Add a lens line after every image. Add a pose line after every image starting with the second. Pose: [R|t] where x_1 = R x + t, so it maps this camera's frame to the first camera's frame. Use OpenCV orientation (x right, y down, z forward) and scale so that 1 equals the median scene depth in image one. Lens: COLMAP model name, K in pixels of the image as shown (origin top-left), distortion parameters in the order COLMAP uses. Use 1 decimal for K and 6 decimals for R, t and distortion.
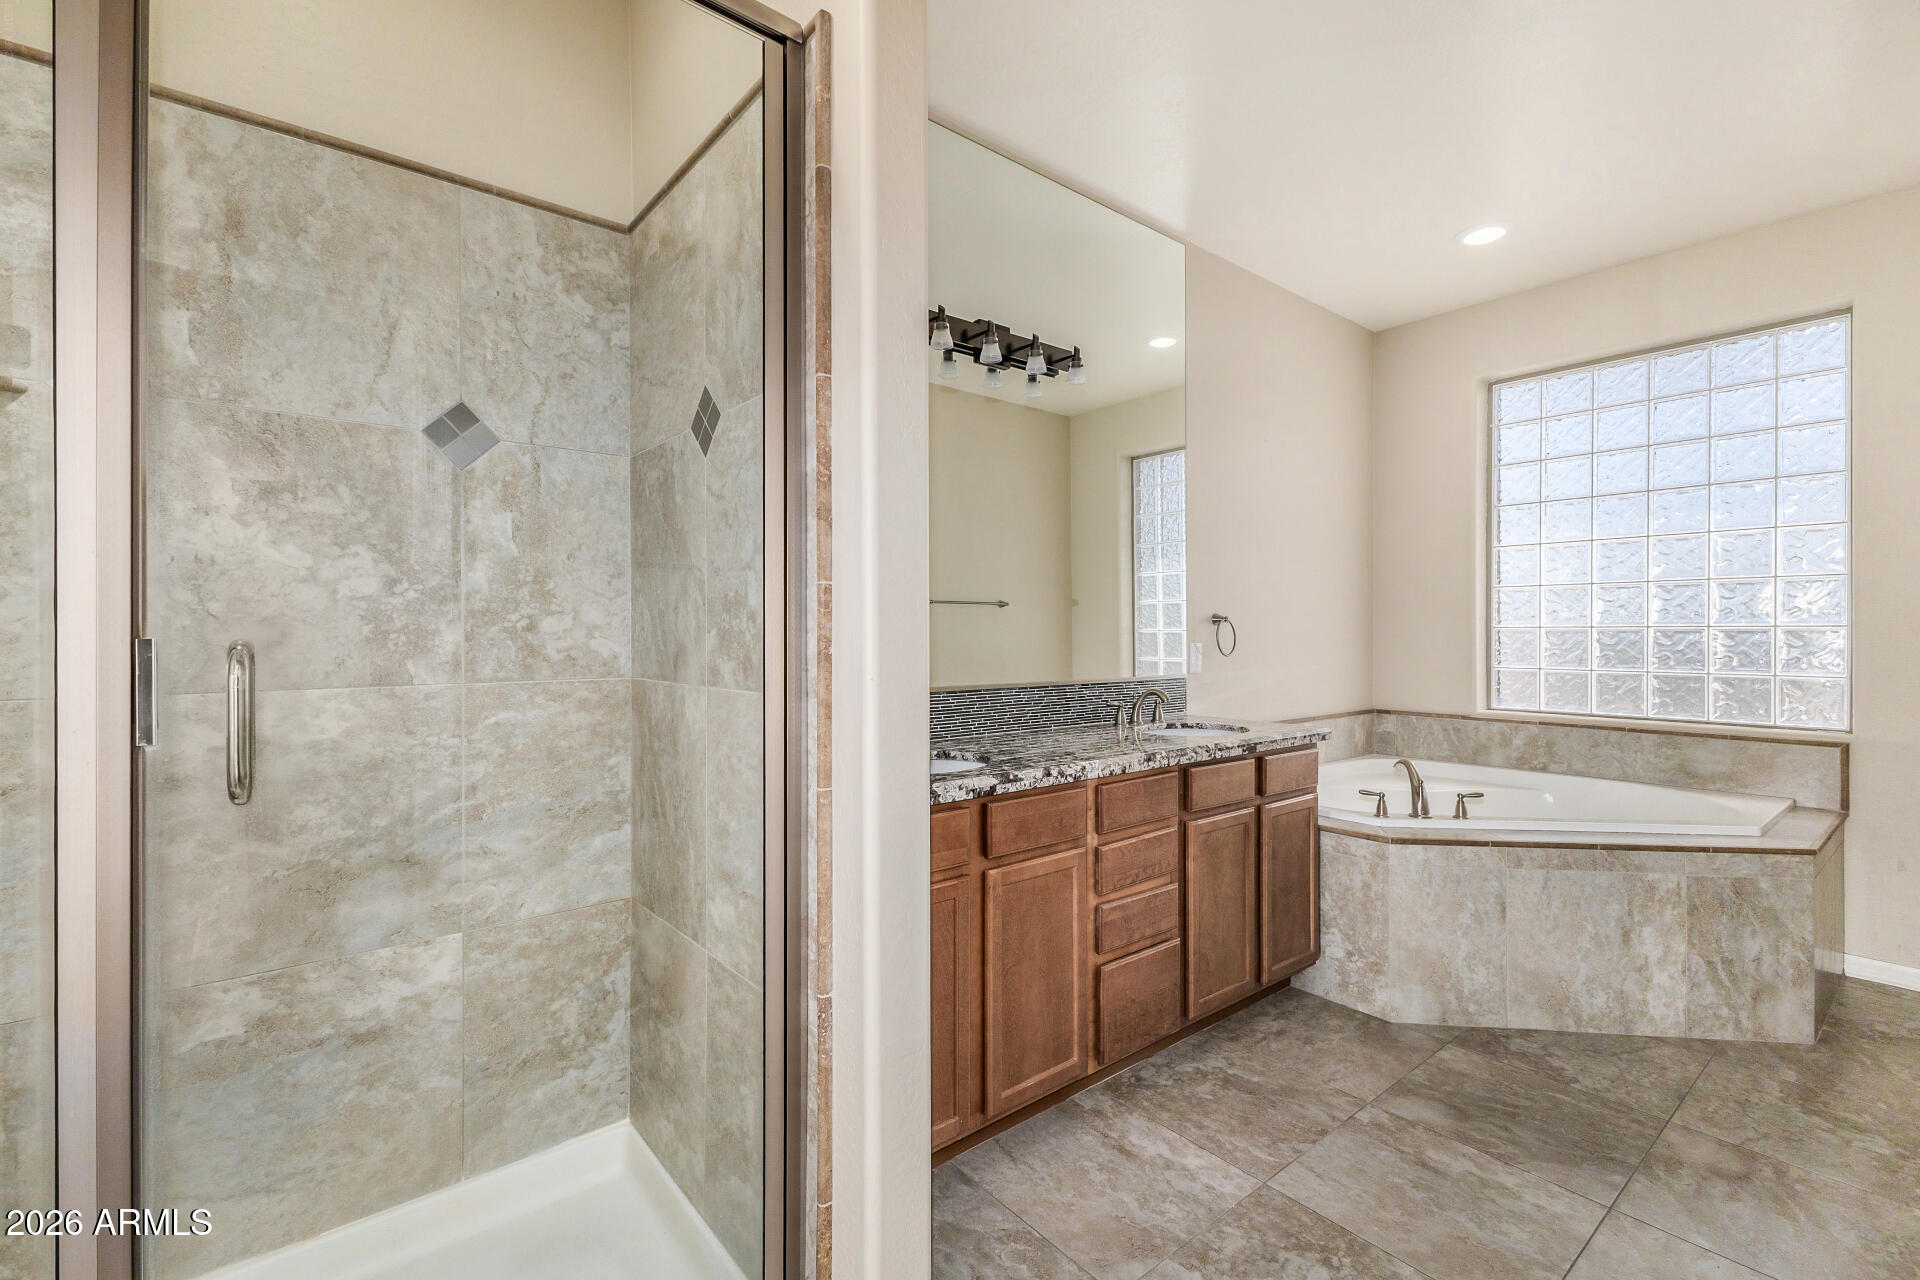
lens RADIAL K [[820.2, 0, 959.5], [0, 820.2, 630.2], [0, 0, 1]] dist [0.000734, 0.000089]
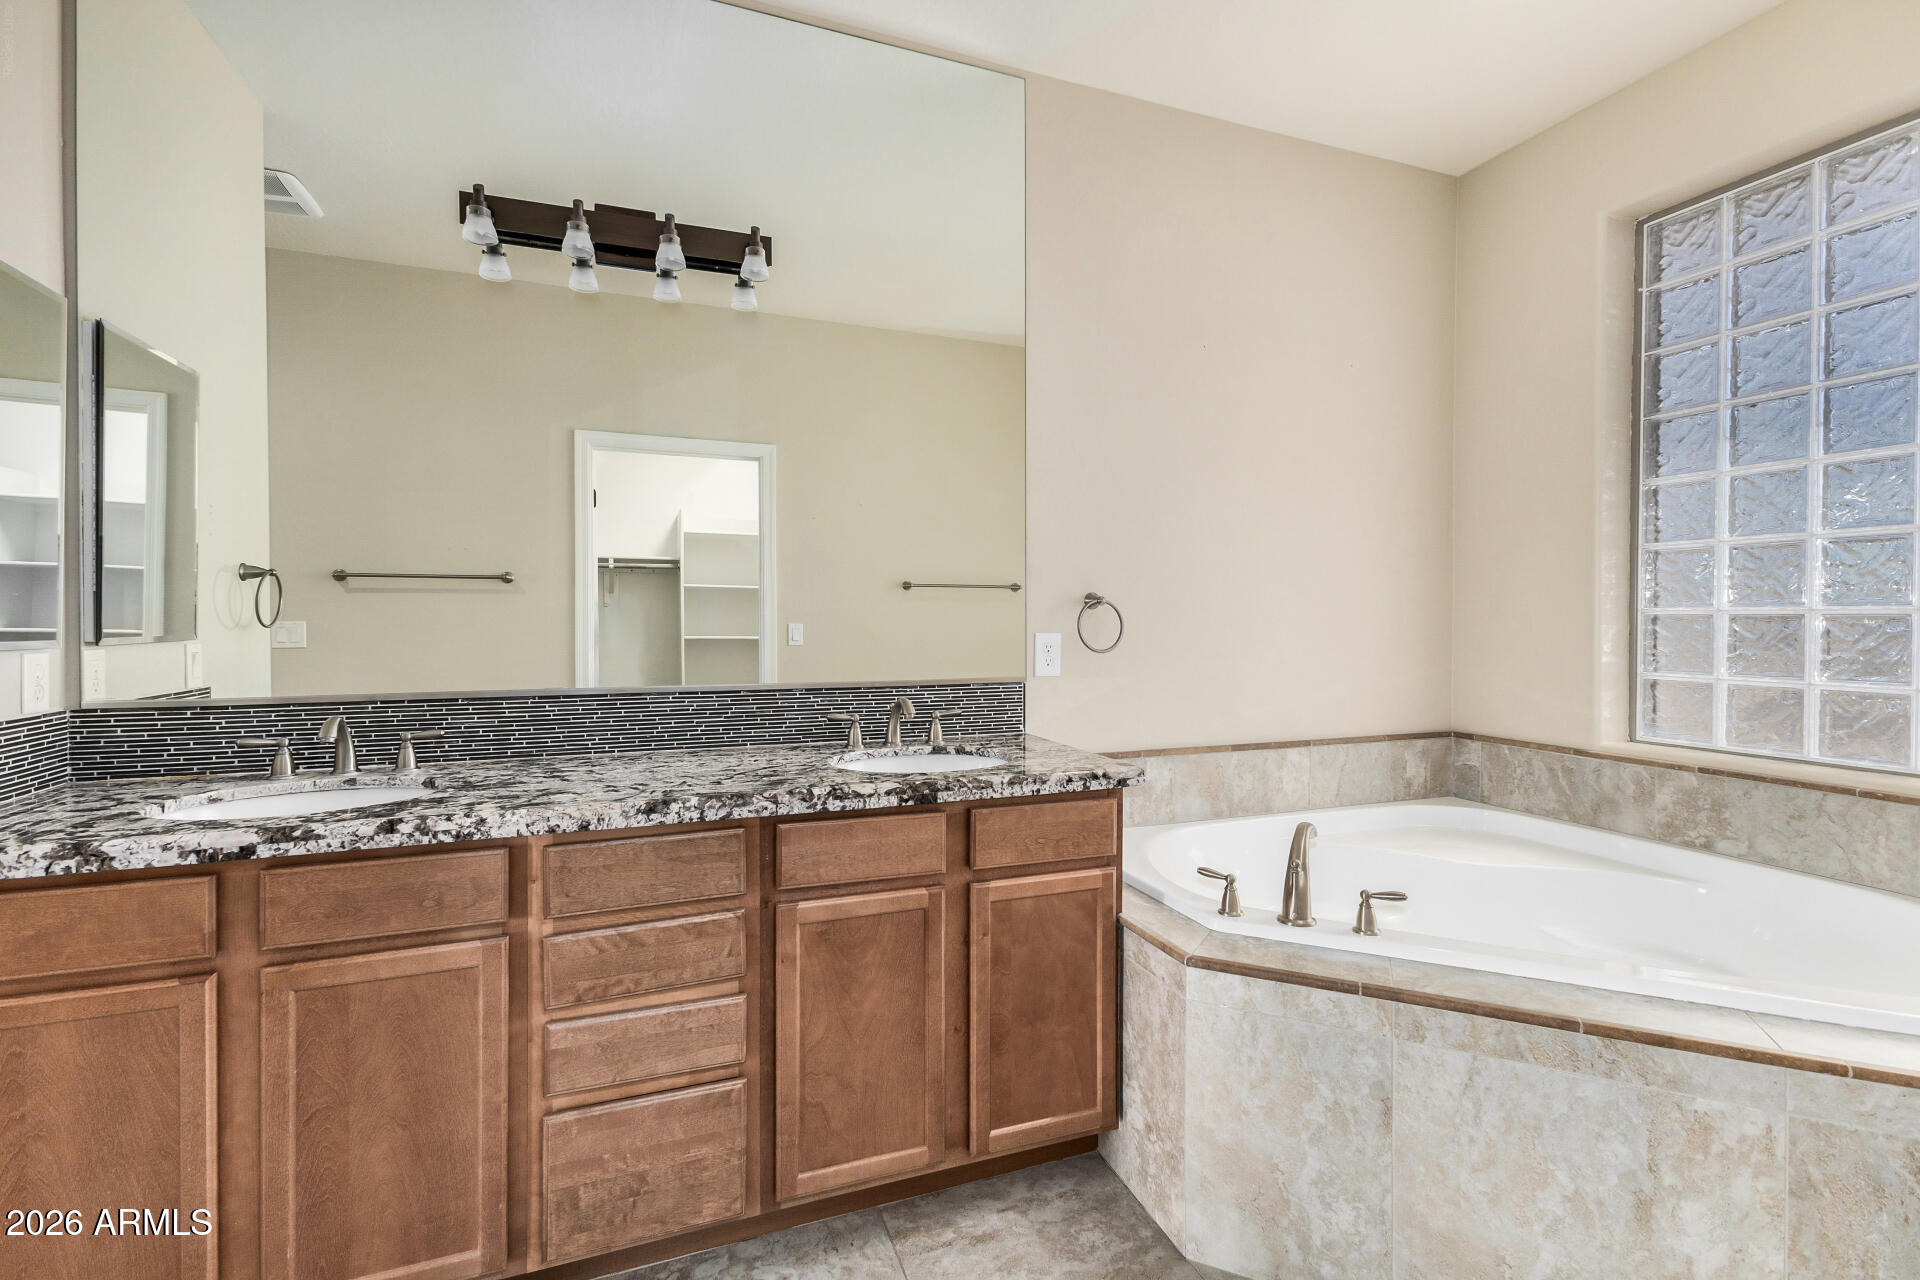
lens RADIAL K [[825.1, 0, 956.1], [0, 825.1, 622.1], [0, 0, 1]] dist [0.016407, -0.005710]
pose [[0.949558, 0.003261, -0.313576, 0.559317], [-0.000485, 0.999960, 0.008932, -0.001130], [0.313592, -0.008329, 0.949521, 0.365574]]
